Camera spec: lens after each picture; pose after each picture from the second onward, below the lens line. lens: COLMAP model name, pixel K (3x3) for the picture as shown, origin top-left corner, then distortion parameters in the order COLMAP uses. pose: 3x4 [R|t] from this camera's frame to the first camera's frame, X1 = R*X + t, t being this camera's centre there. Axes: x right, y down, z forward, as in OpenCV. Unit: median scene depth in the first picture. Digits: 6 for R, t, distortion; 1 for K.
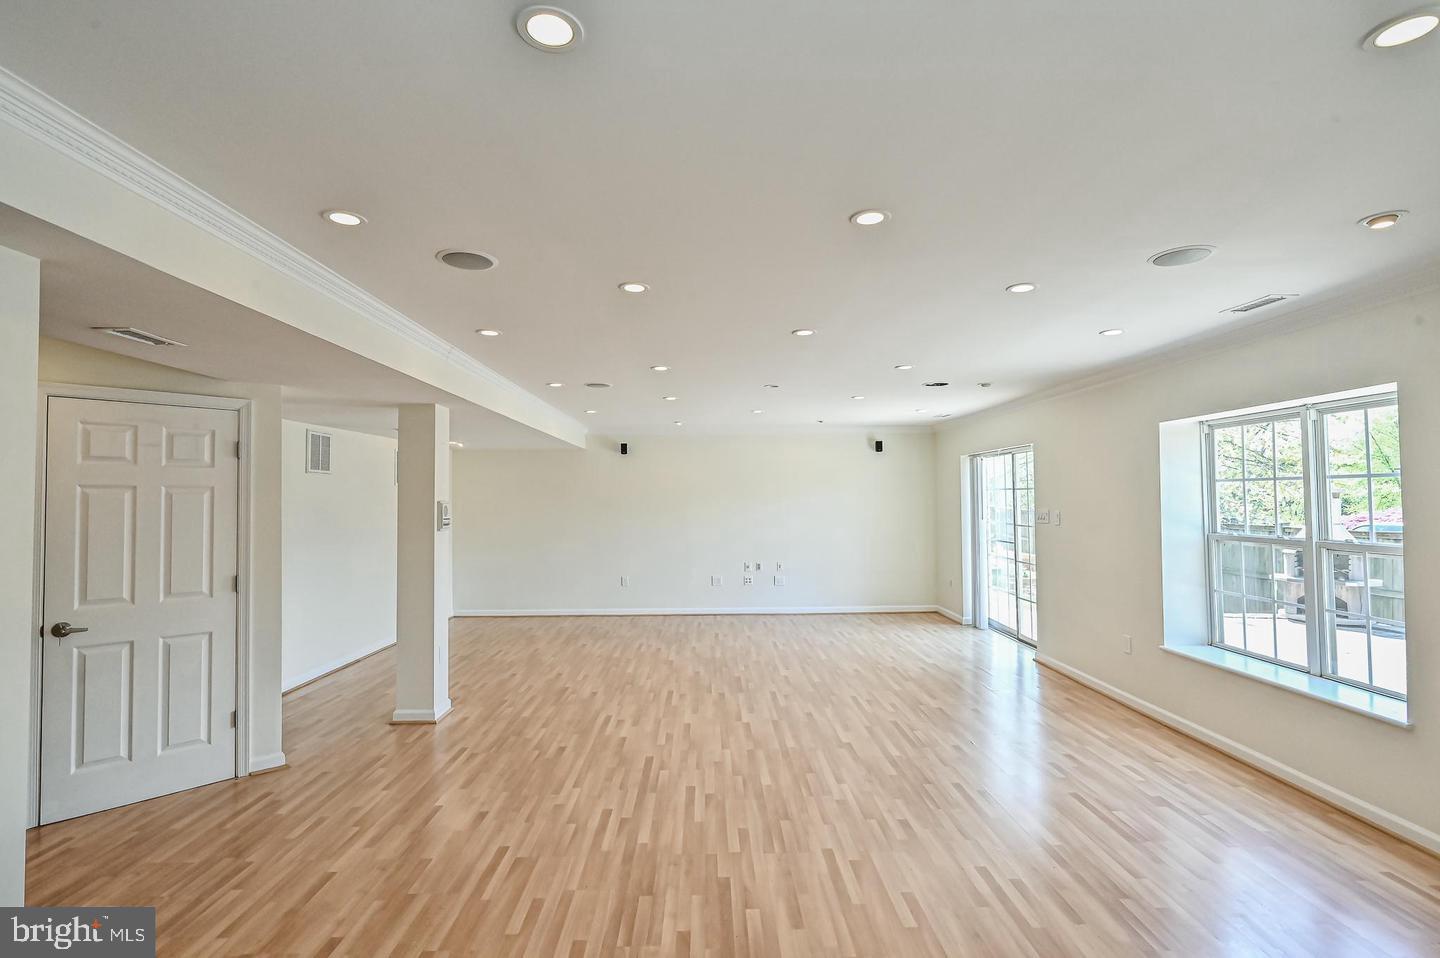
lens RADIAL K [[679.7, 0, 720.0], [0, 679.7, 479.0], [0, 0, 1]] dist [0.002074, 0.000295]
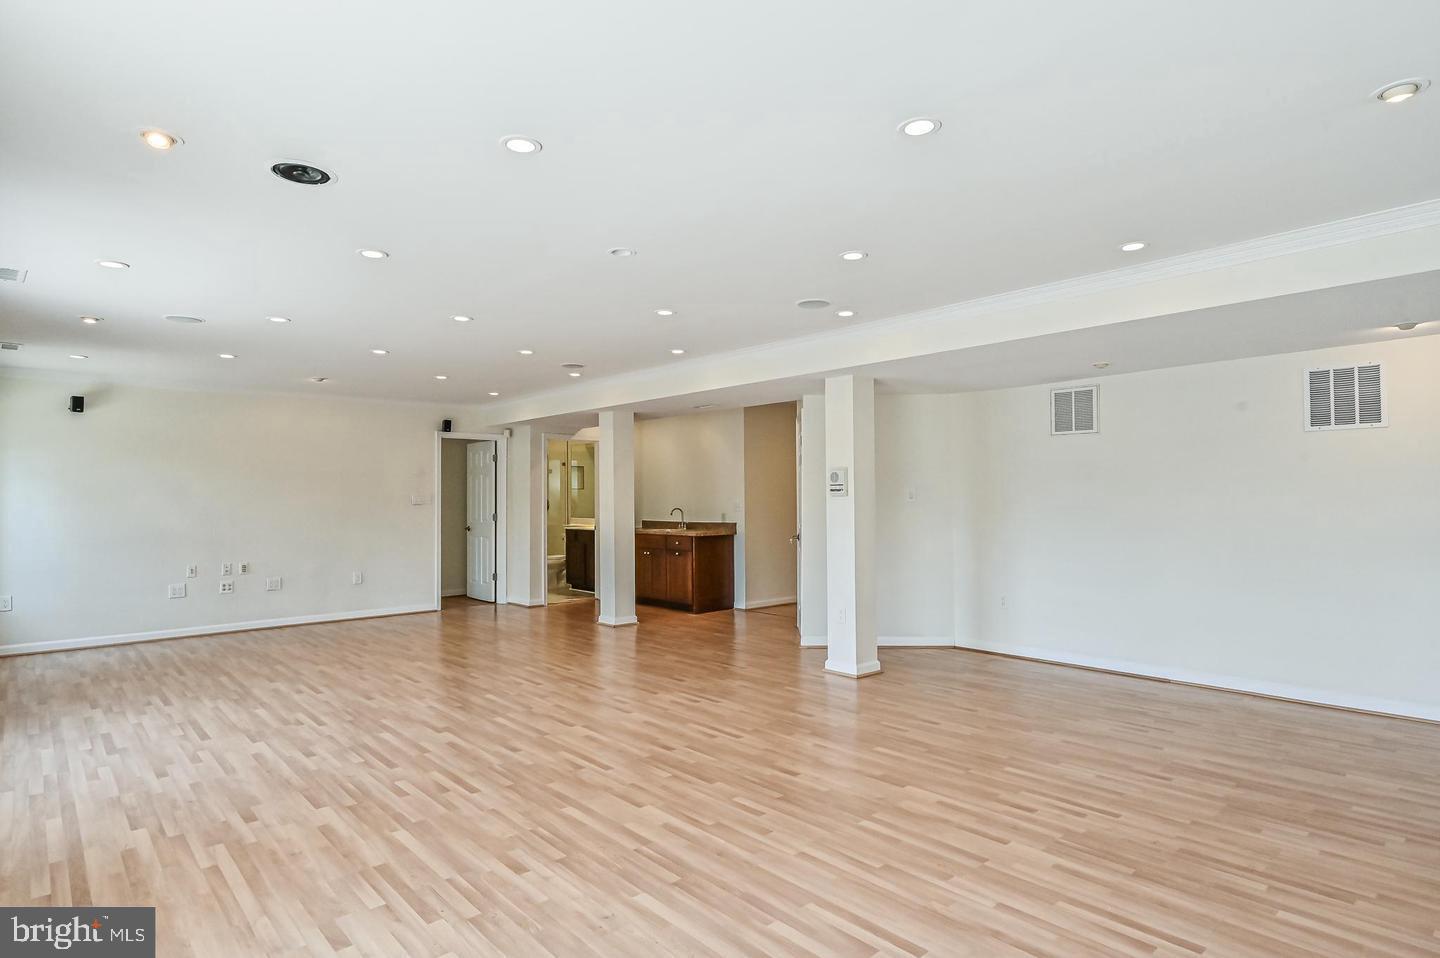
lens RADIAL K [[772.0, 0, 720.0], [0, 772.0, 479.0], [0, 0, 1]] dist [-0.009822, 0.000040]
pose [[-0.755892, -0.004094, -0.654683, 0.534234], [0.032352, 0.998525, -0.043596, 0.101114], [0.653896, -0.054134, -0.754645, 1.876198]]
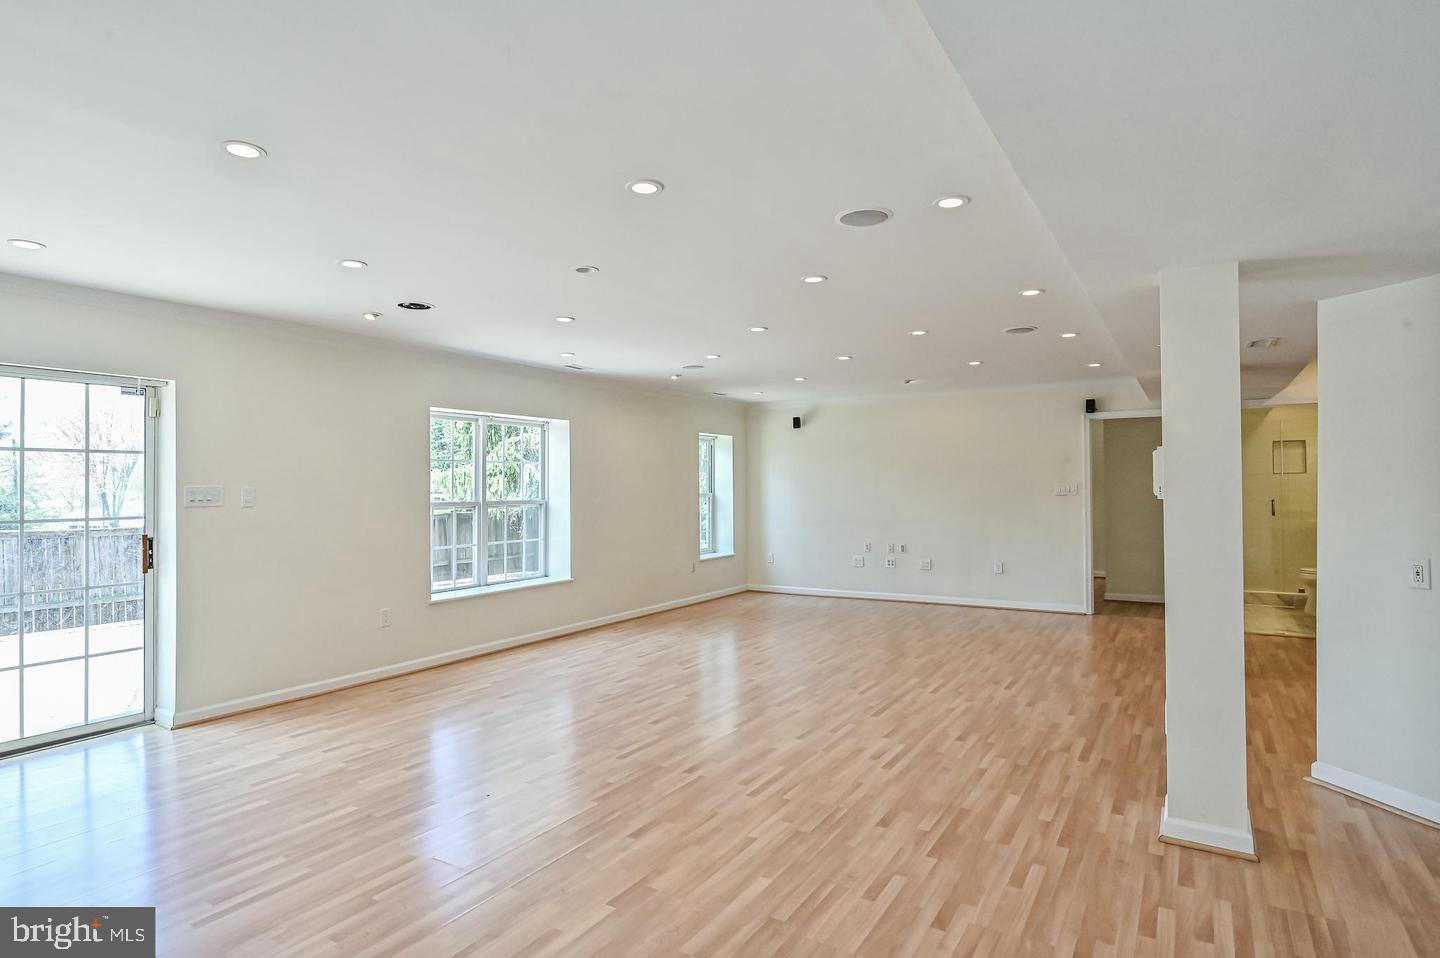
lens RADIAL K [[772.0, 0, 720.0], [0, 772.0, 479.0], [0, 0, 1]] dist [-0.009822, 0.000040]
pose [[-0.840016, 0.020609, 0.542169, -0.472261], [-0.001500, 0.999186, -0.040305, 0.091625], [-0.542559, -0.034670, -0.839302, 1.838833]]
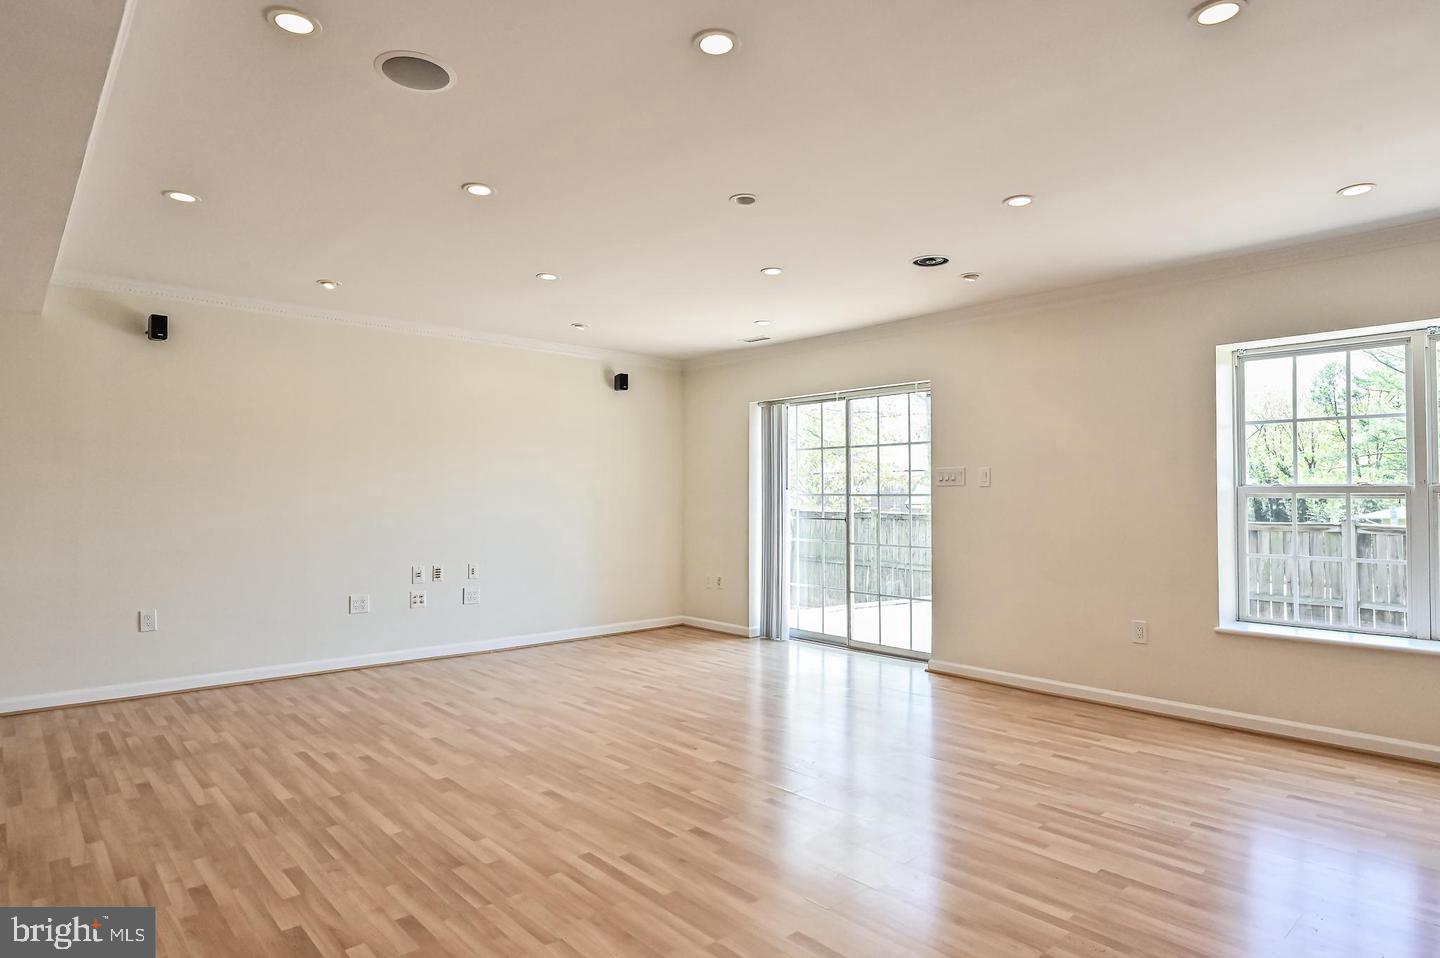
lens RADIAL K [[804.5, 0, 720.0], [0, 804.5, 479.0], [0, 0, 1]] dist [-0.003186, -0.000607]
pose [[0.754316, 0.026253, 0.655986, -0.402615], [-0.028509, 0.999567, -0.007220, 0.096332], [-0.655892, -0.013255, 0.754738, 0.679830]]
